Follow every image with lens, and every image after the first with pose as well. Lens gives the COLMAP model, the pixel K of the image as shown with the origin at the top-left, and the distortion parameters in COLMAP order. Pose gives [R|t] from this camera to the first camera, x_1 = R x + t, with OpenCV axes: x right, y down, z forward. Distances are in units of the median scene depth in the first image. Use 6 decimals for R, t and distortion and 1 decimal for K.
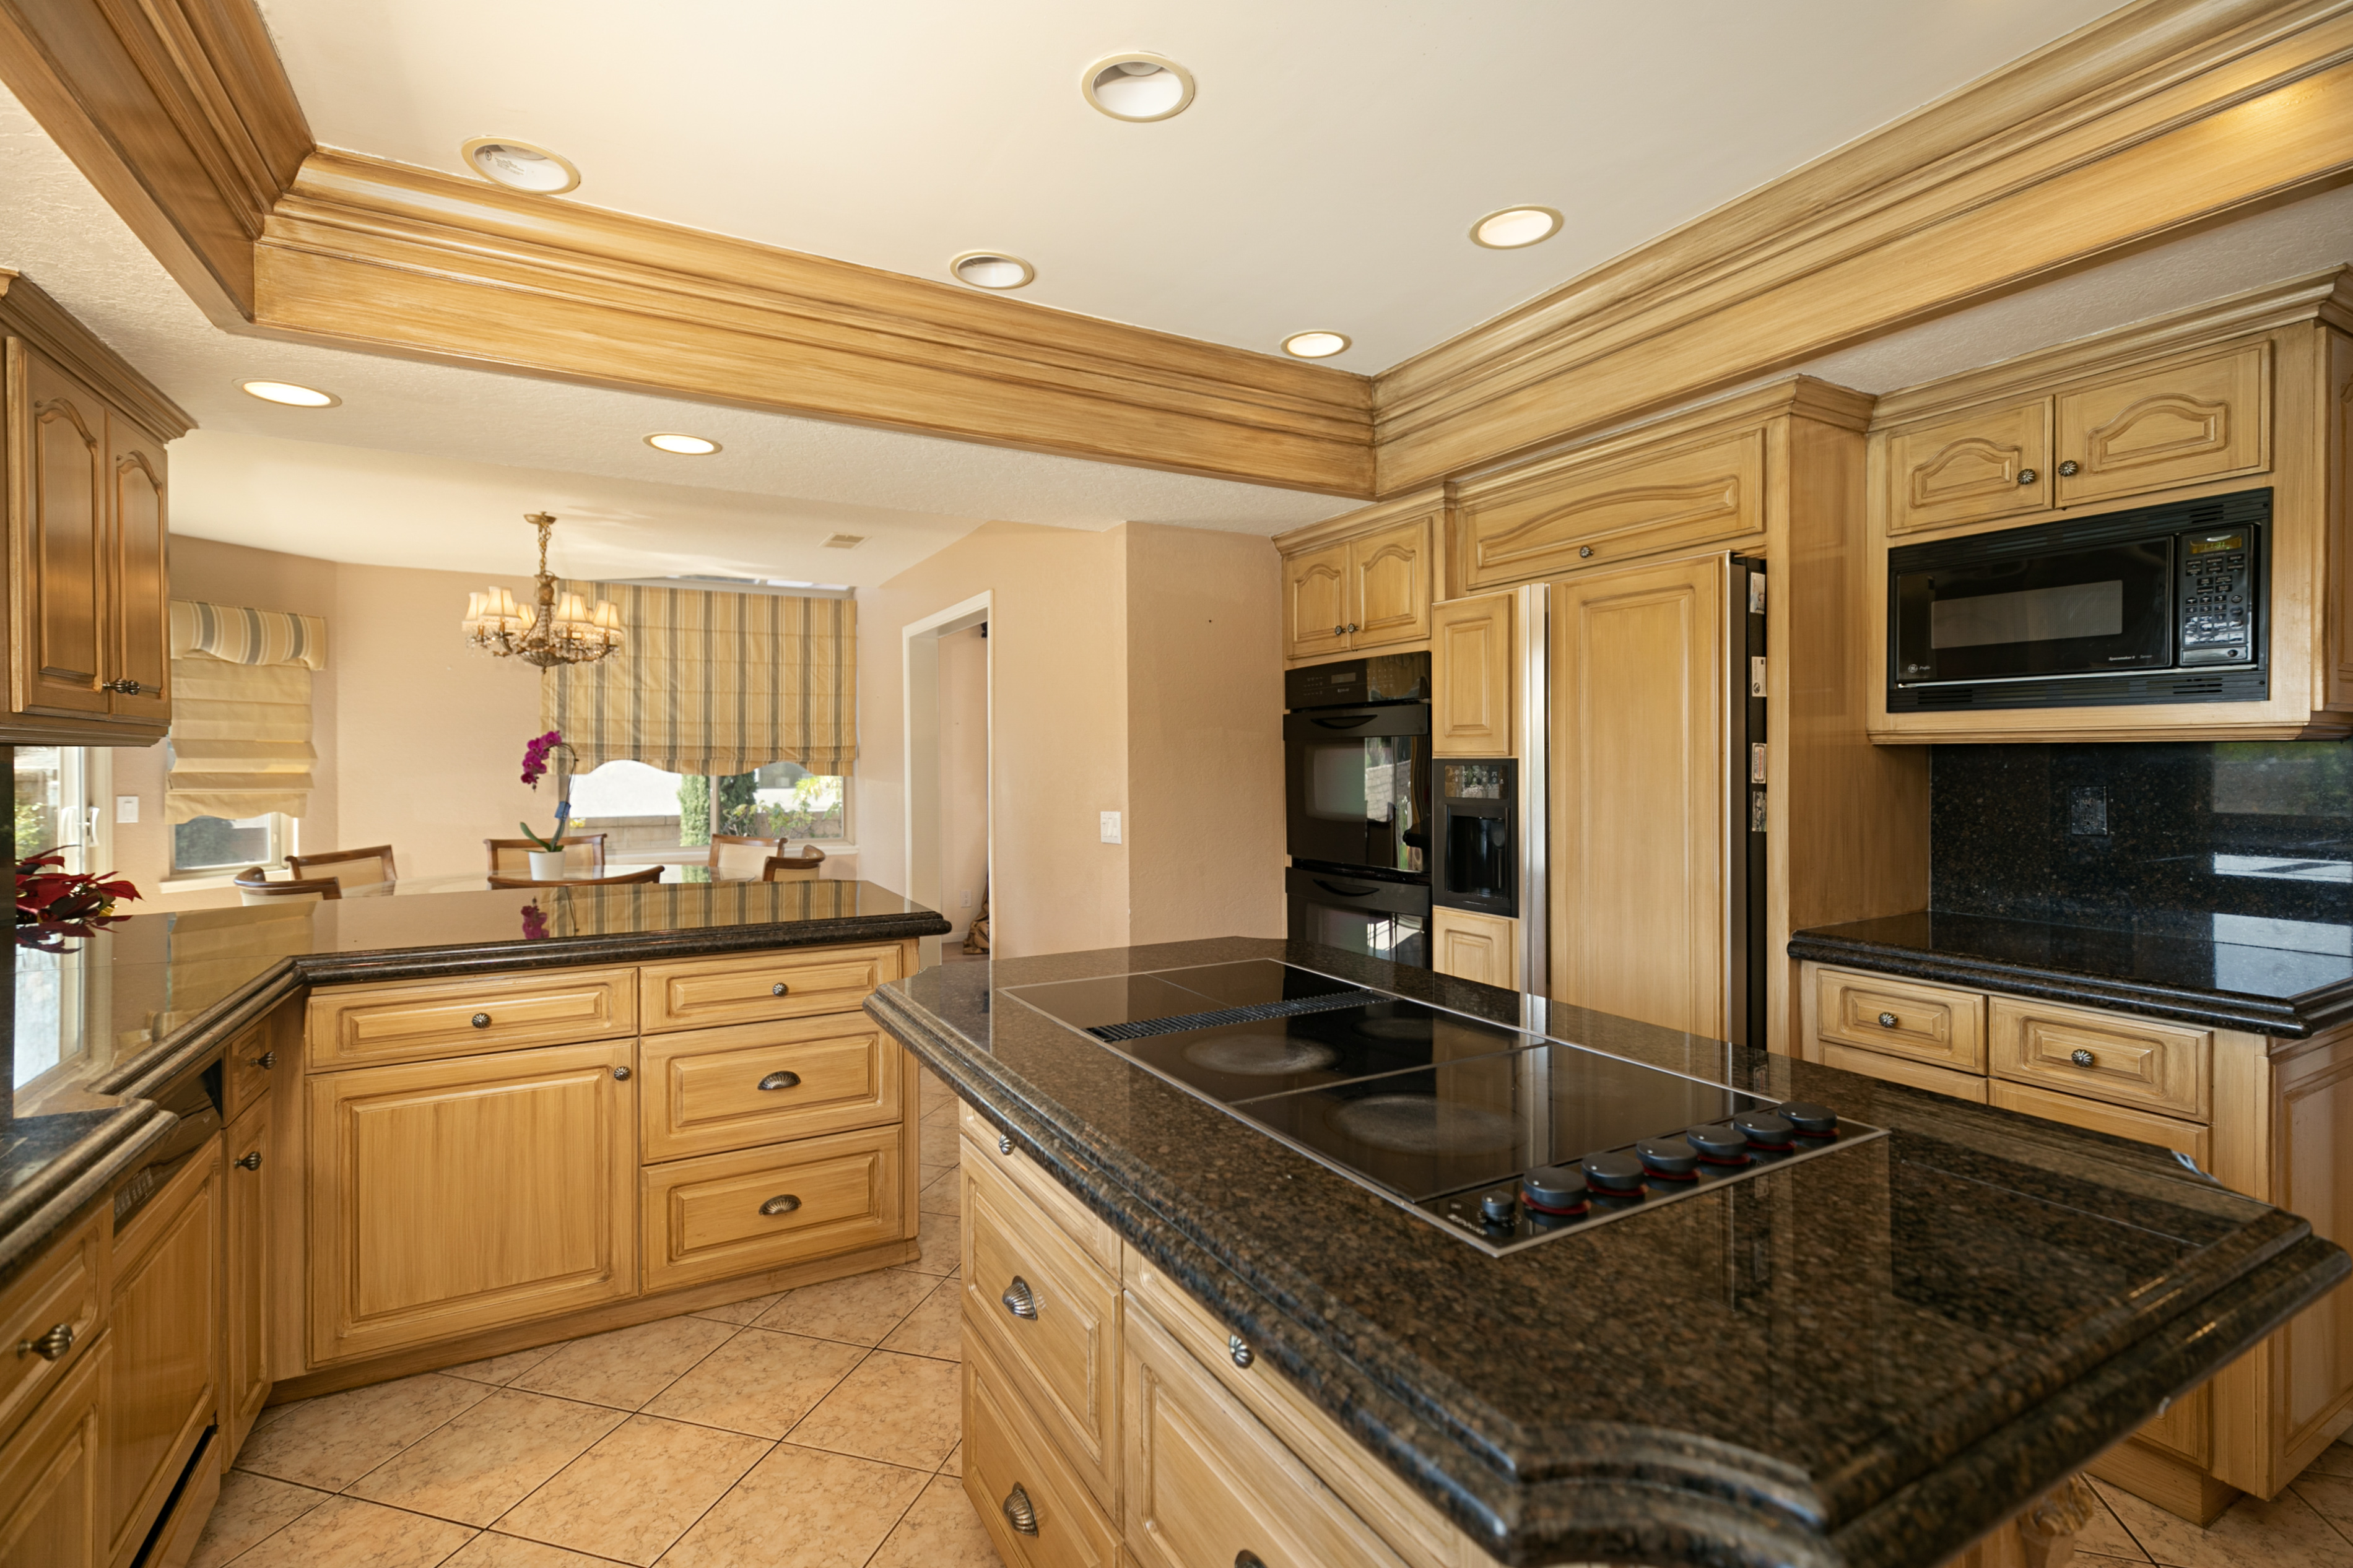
lens RADIAL K [[1059.8, 0, 1167.0], [0, 1059.8, 778.4], [0, 0, 1]] dist [0.001931, 0.000373]
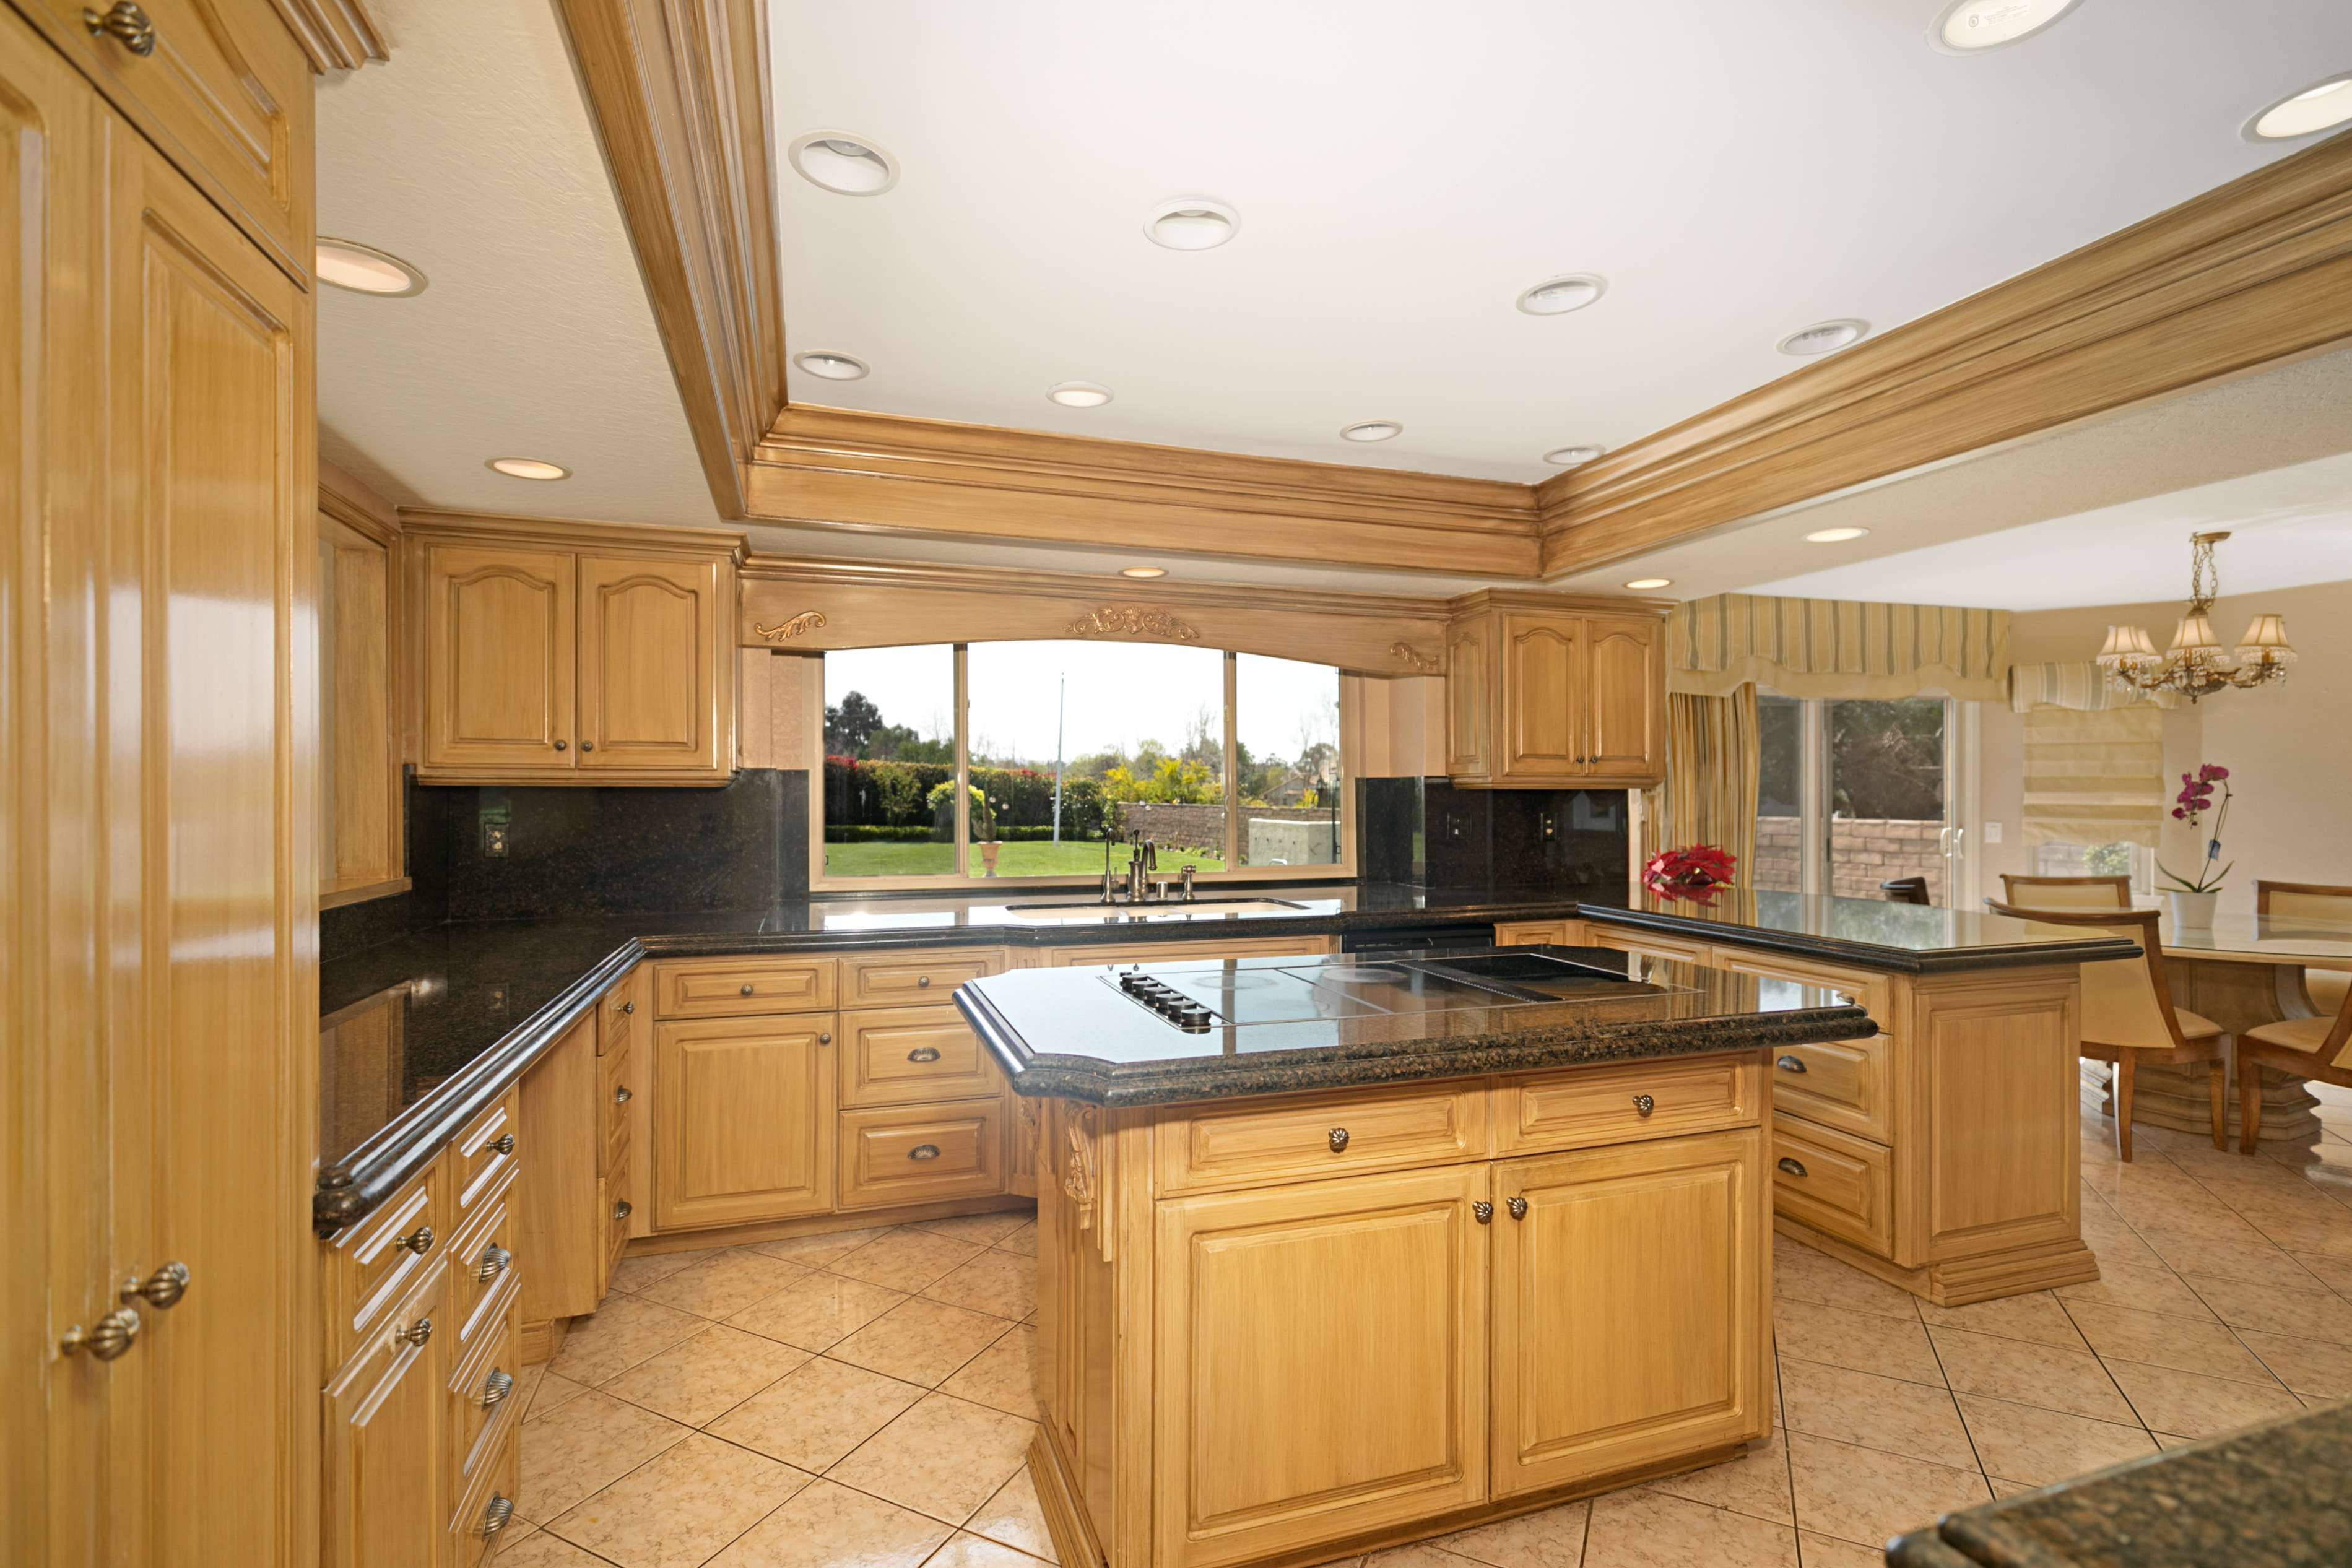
lens RADIAL K [[1059.5, 0, 1166.5], [0, 1059.5, 778.4], [0, 0, 1]] dist [0.001931, 0.000373]
pose [[-0.188917, -0.012432, -0.981914, 0.360014], [-0.020090, 0.999760, -0.008793, -0.003586], [0.981788, 0.018066, -0.189121, 0.193289]]
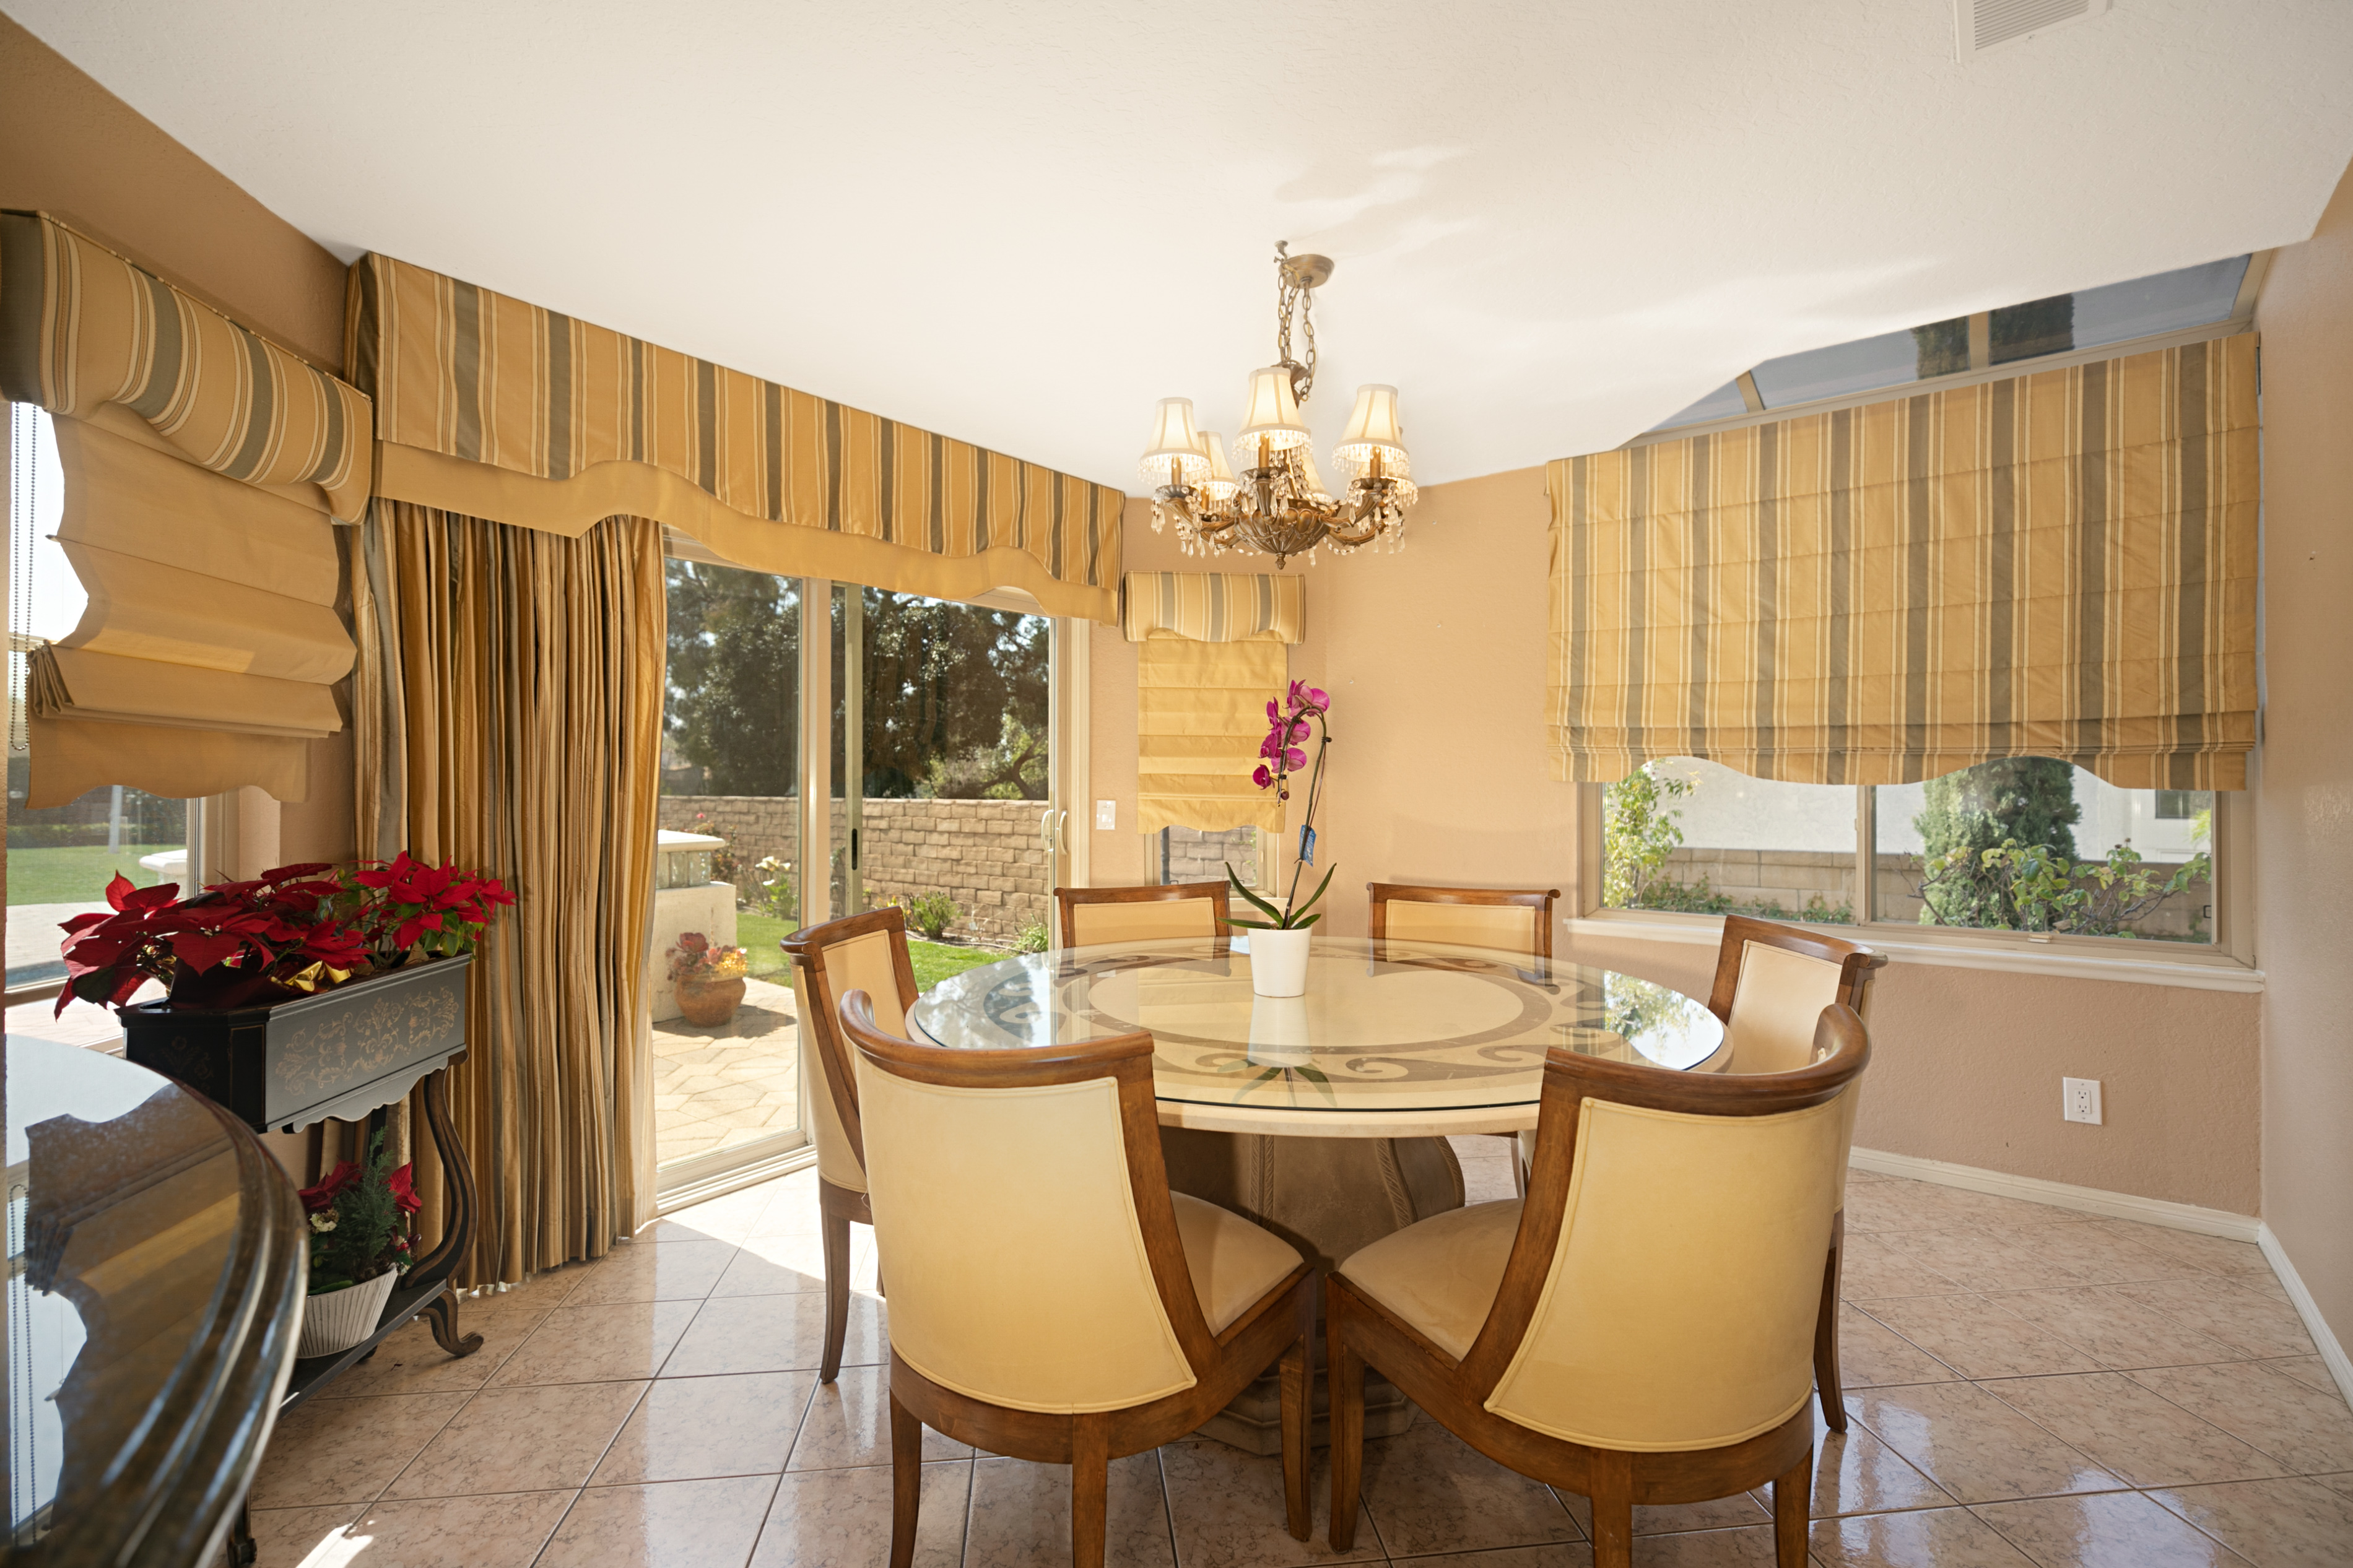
lens RADIAL K [[1036.1, 0, 1196.0], [0, 1036.1, 780.4], [0, 0, 1]] dist [0.002064, 0.000200]
pose [[0.411261, -0.000405, -0.911518, -0.116576], [-0.016763, 0.999827, -0.008007, 0.004457], [0.911364, 0.018573, 0.411183, 0.535772]]
